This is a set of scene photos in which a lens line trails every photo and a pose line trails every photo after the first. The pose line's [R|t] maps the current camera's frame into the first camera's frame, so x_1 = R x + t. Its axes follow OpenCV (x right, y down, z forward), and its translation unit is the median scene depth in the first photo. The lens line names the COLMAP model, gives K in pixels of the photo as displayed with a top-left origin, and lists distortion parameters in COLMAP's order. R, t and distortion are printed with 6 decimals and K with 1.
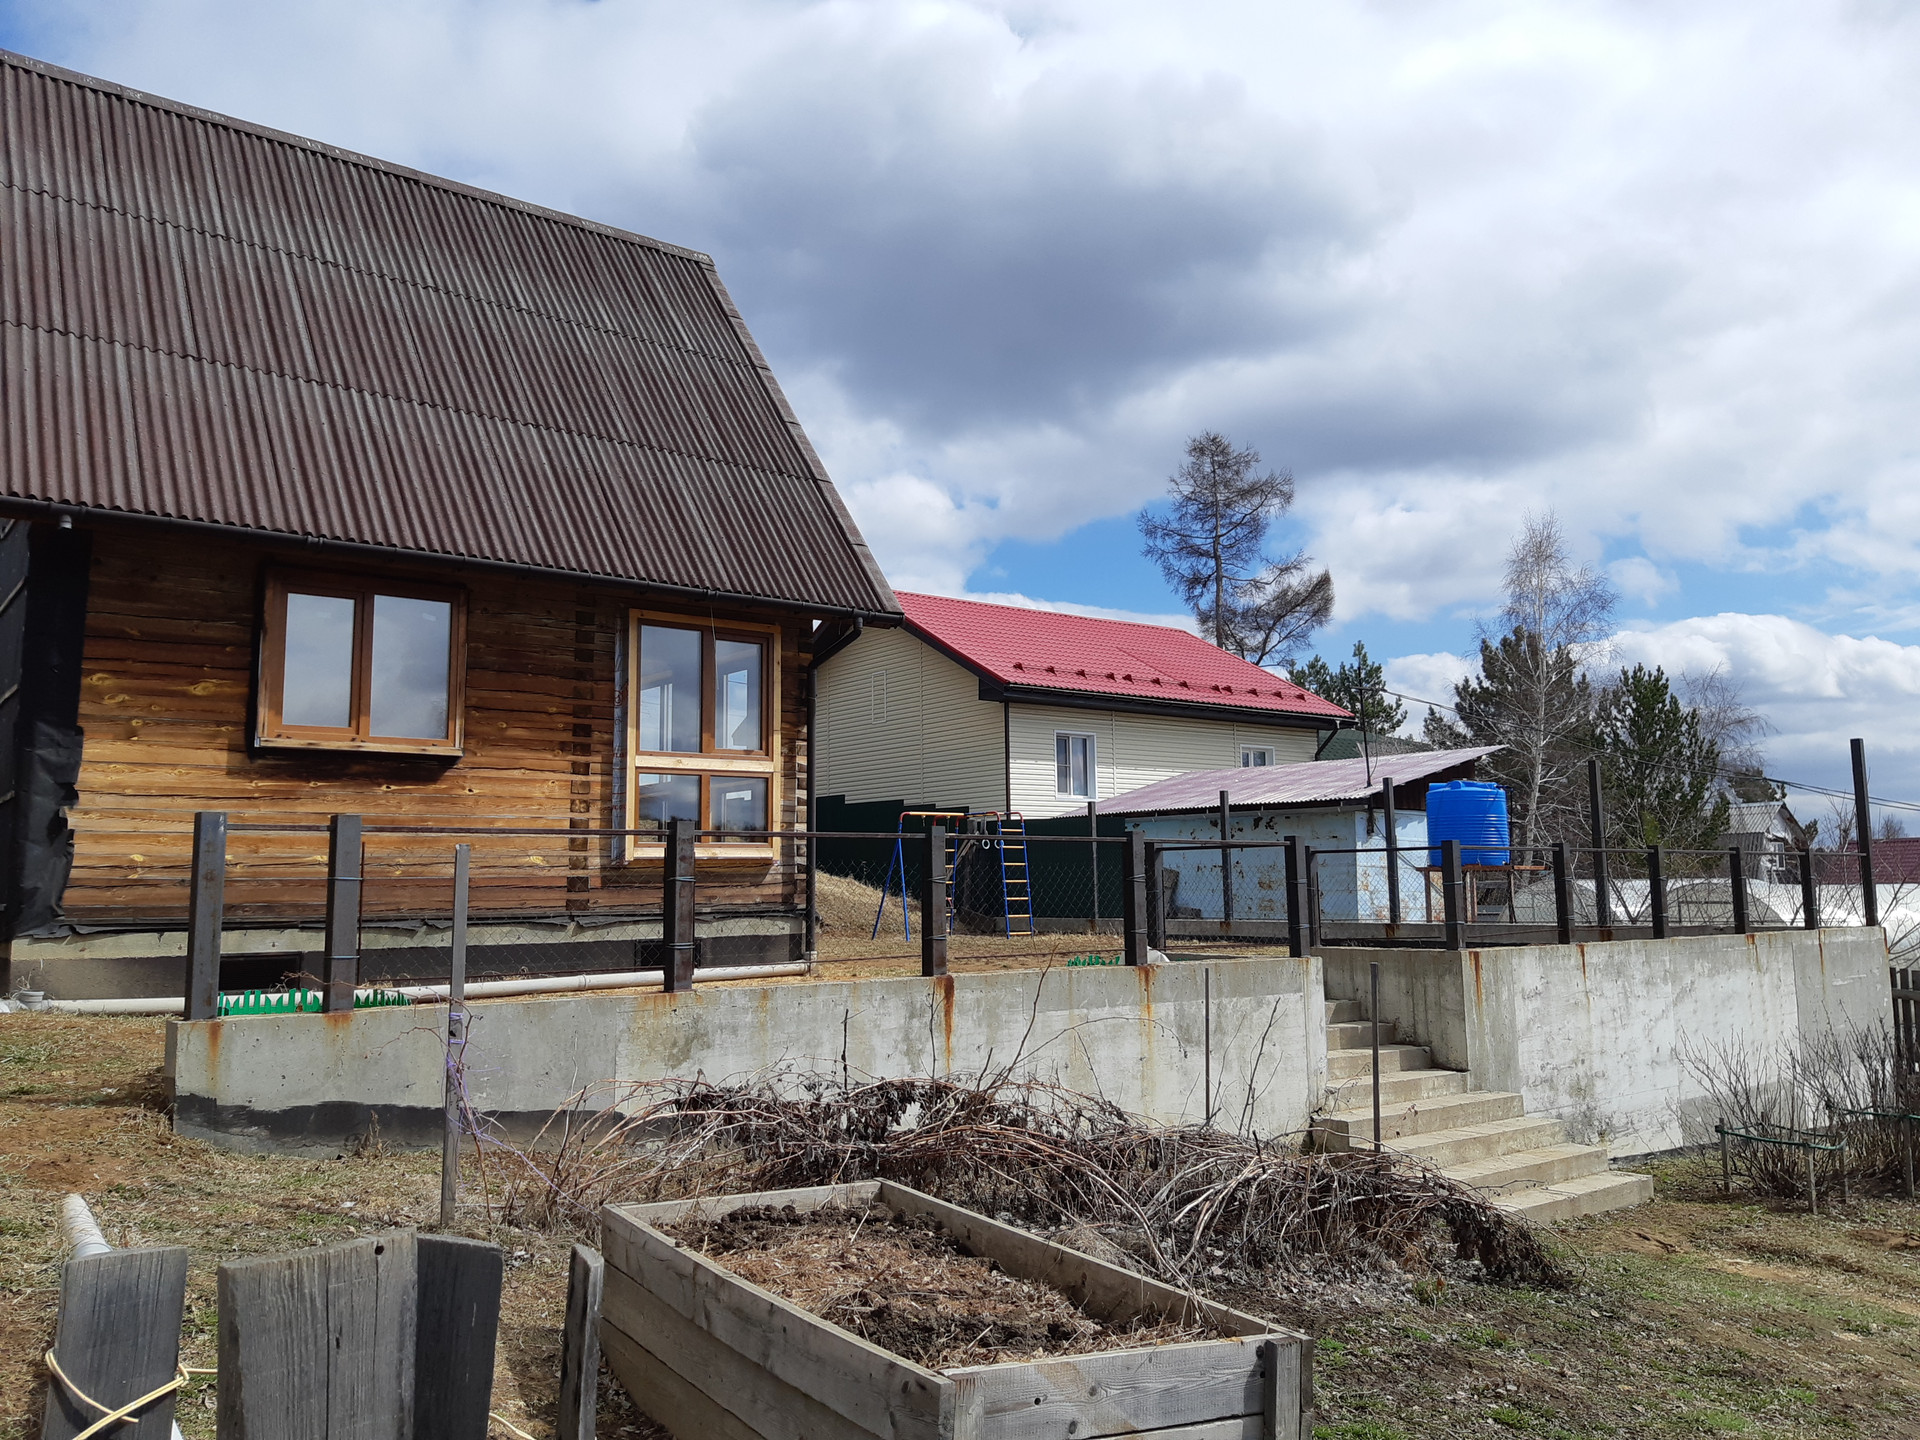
lens RADIAL K [[1491.3, 0, 966.0], [0, 1491.3, 720.5], [0, 0, 1]] dist [0.071448, -0.125001]
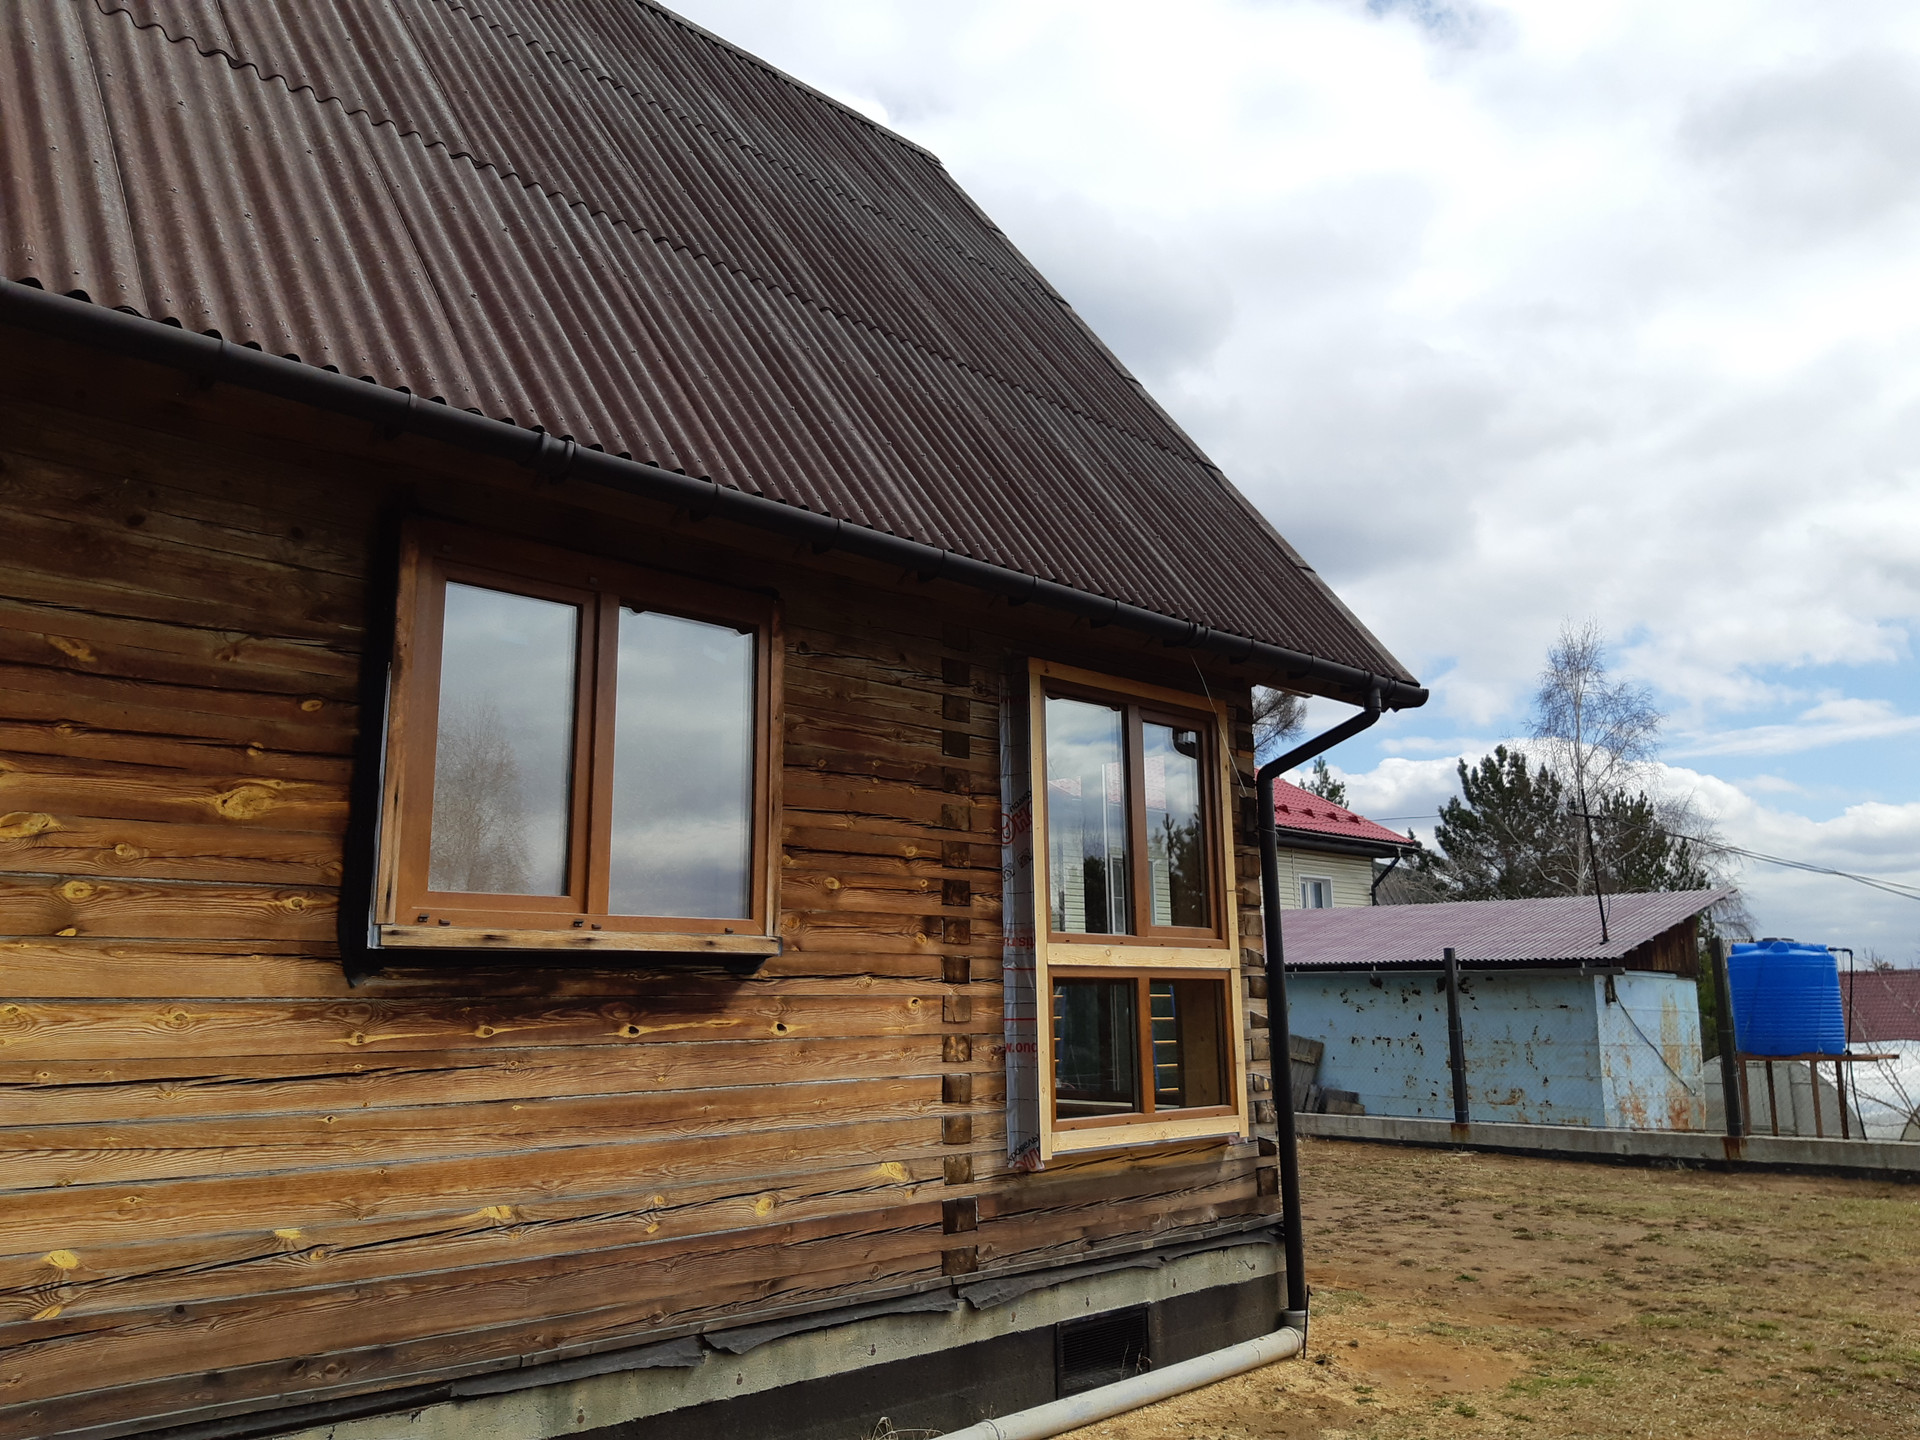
lens RADIAL K [[1491.3, 0, 954.0], [0, 1491.3, 719.4], [0, 0, 1]] dist [0.071448, -0.125001]
pose [[0.993682, 0.025794, 0.109228, -0.326168], [-0.017689, 0.997062, -0.074531, -0.014759], [-0.110829, 0.072128, 0.991219, 0.521549]]
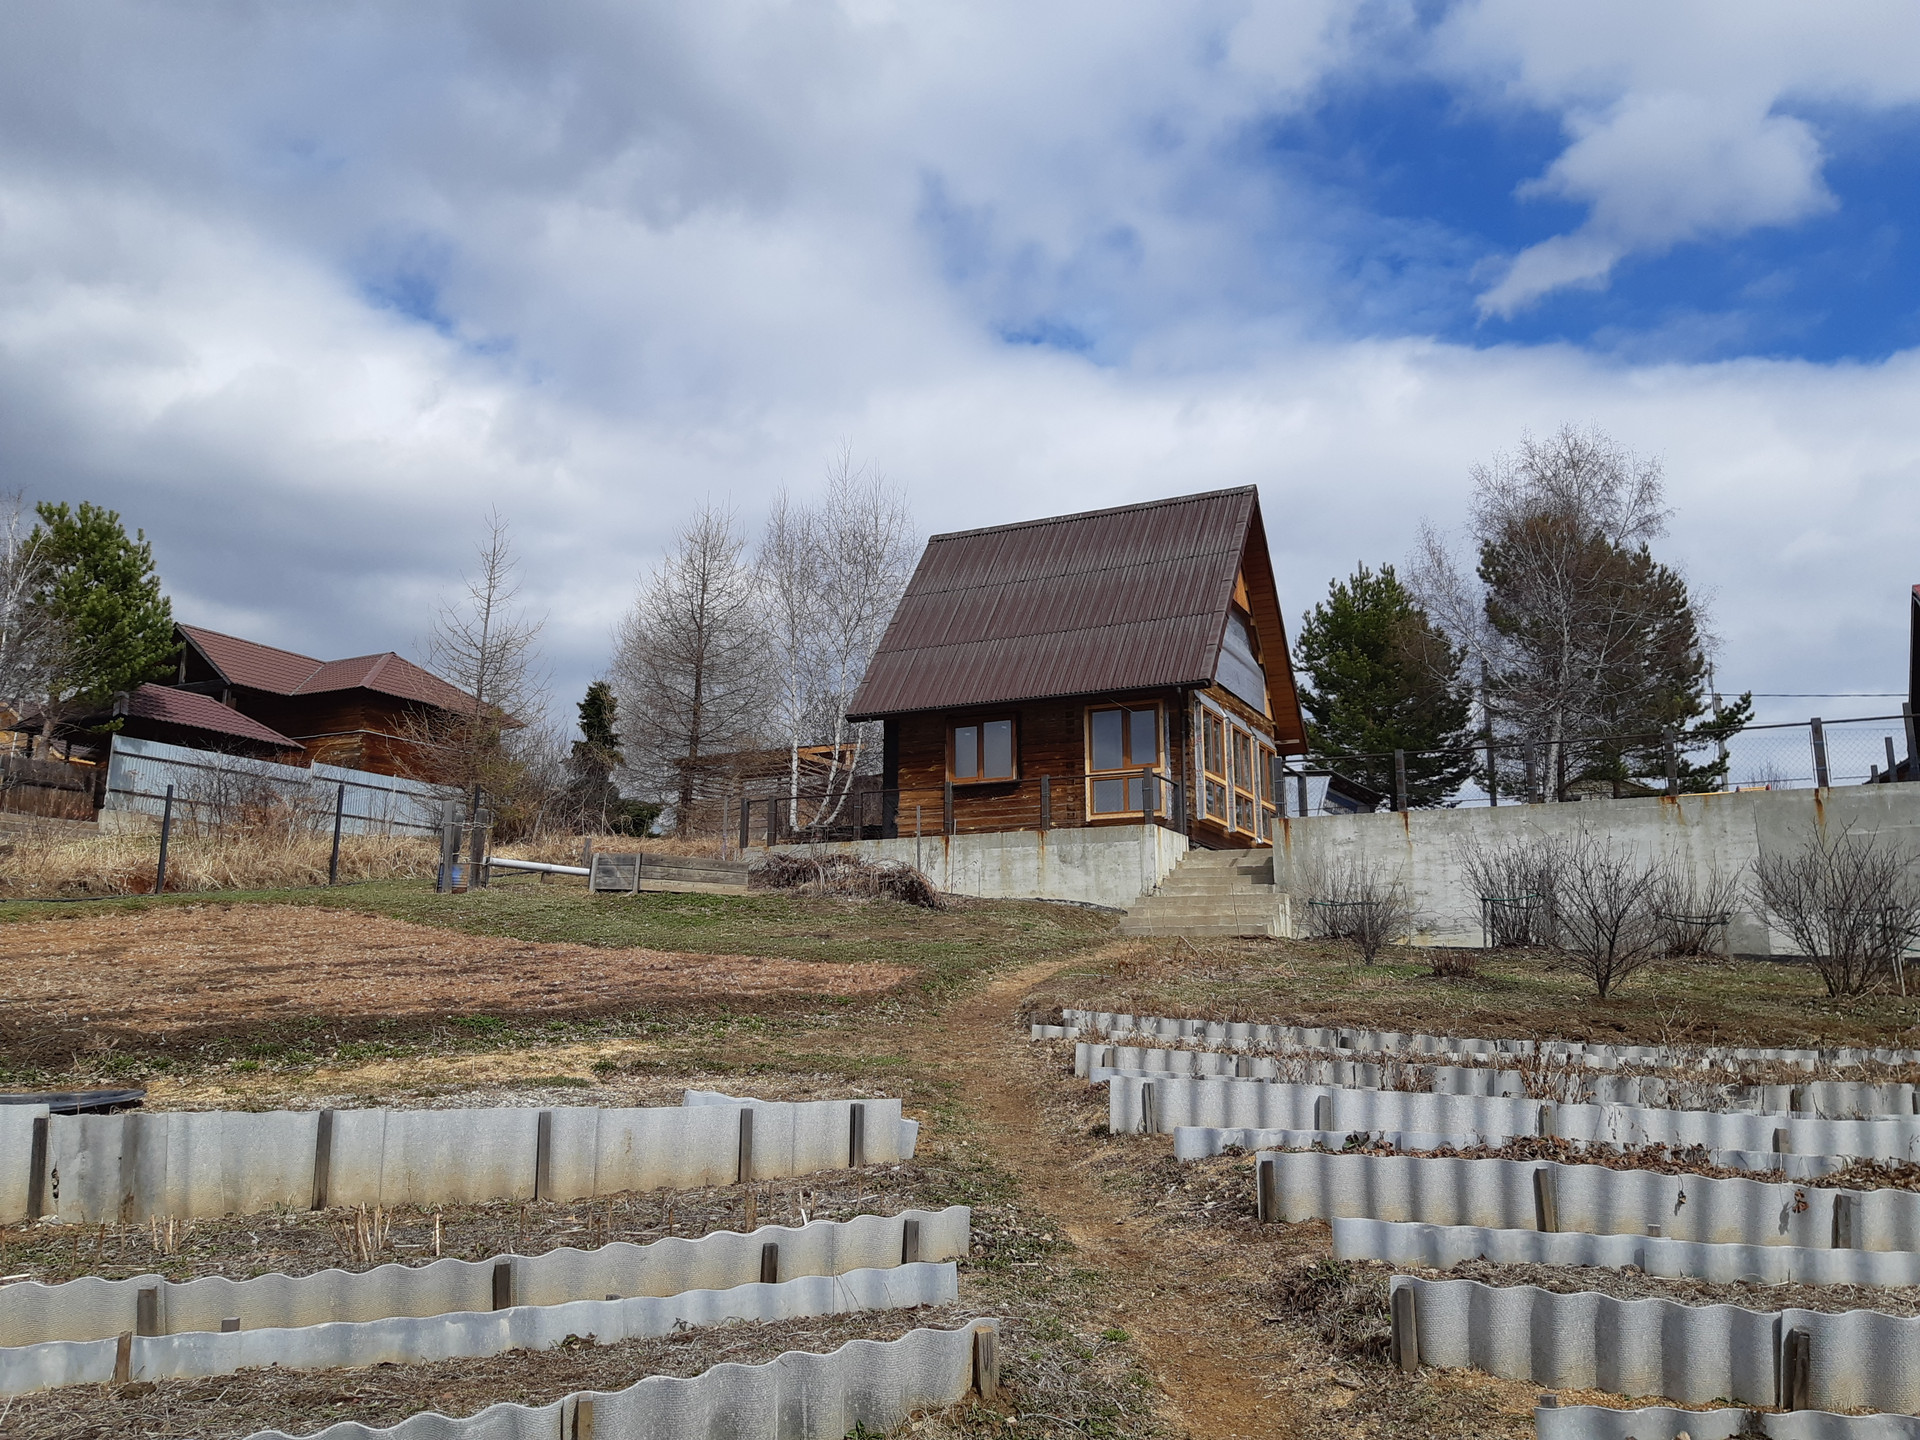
lens RADIAL K [[1491.3, 0, 965.2], [0, 1491.3, 731.9], [0, 0, 1]] dist [0.071448, -0.125001]
pose [[0.442616, -0.157904, -0.882699, 1.660987], [0.097584, 0.987009, -0.127631, 0.229269], [0.891386, -0.029646, 0.452275, -0.127698]]
